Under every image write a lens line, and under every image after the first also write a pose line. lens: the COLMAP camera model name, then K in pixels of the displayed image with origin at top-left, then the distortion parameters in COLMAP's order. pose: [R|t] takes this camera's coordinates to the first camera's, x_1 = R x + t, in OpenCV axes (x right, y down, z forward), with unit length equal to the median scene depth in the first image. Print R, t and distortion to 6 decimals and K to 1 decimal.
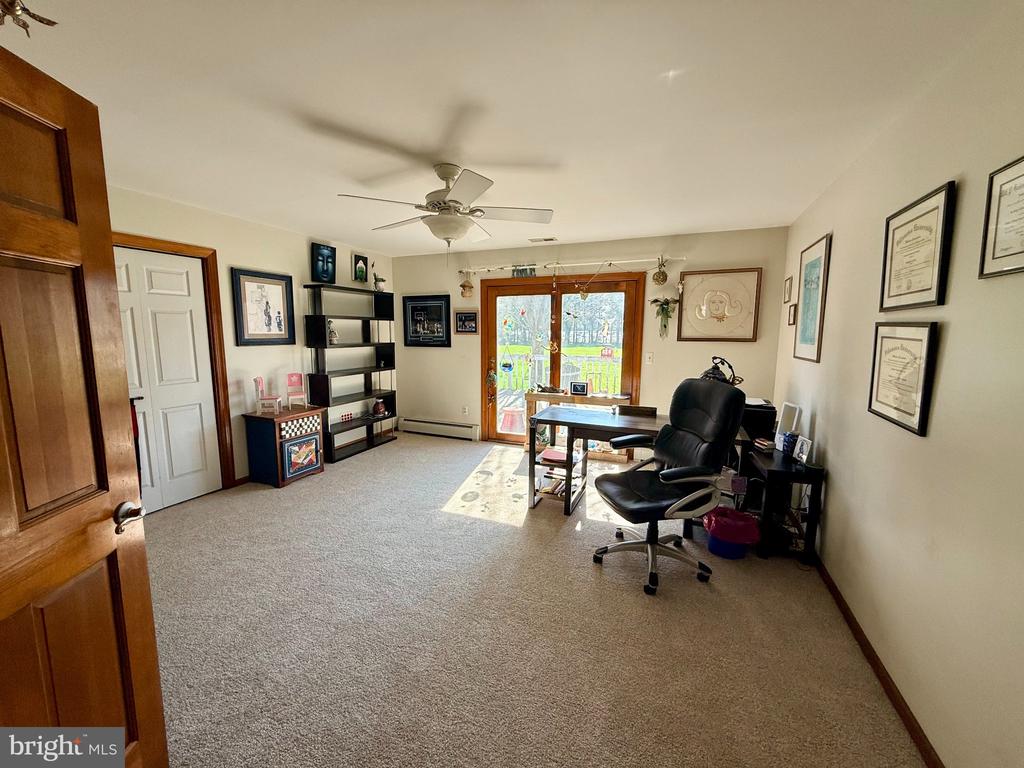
lens RADIAL K [[409.7, 0, 509.2], [0, 409.7, 380.0], [0, 0, 1]] dist [-0.001428, -0.000151]
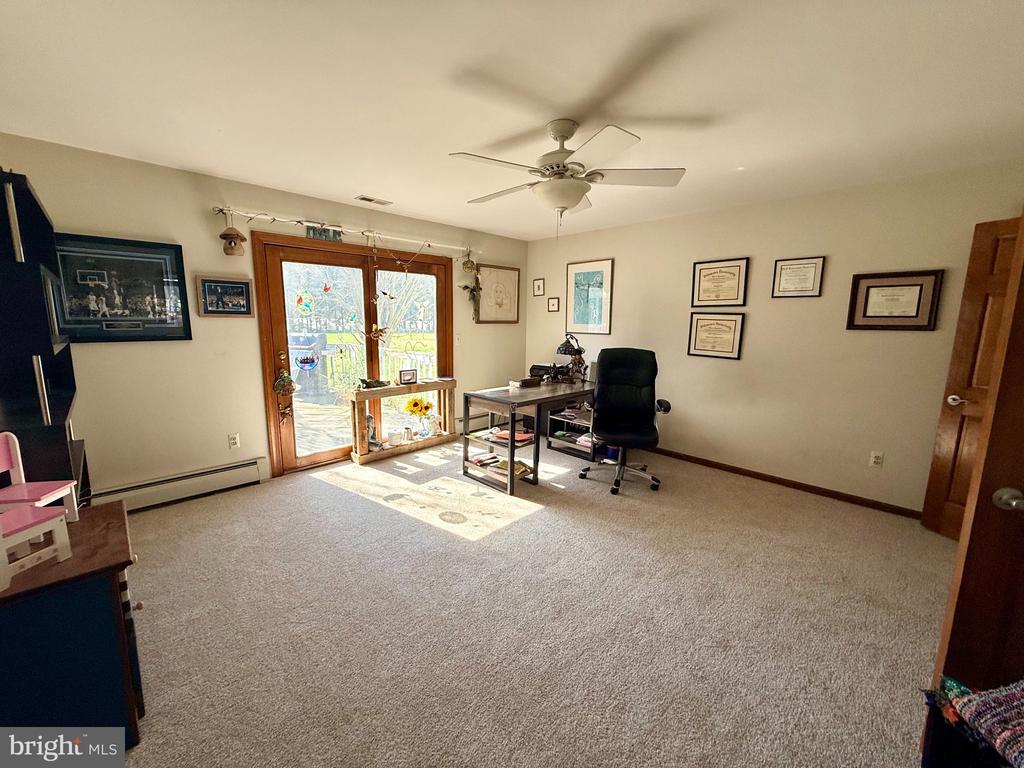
lens RADIAL K [[409.7, 0, 506.7], [0, 409.7, 381.3], [0, 0, 1]] dist [-0.001428, -0.000151]
pose [[0.379325, -0.140777, 0.914491, -0.582773], [0.100708, 0.988768, 0.110438, -0.048147], [-0.919767, 0.050204, 0.389241, 0.437654]]
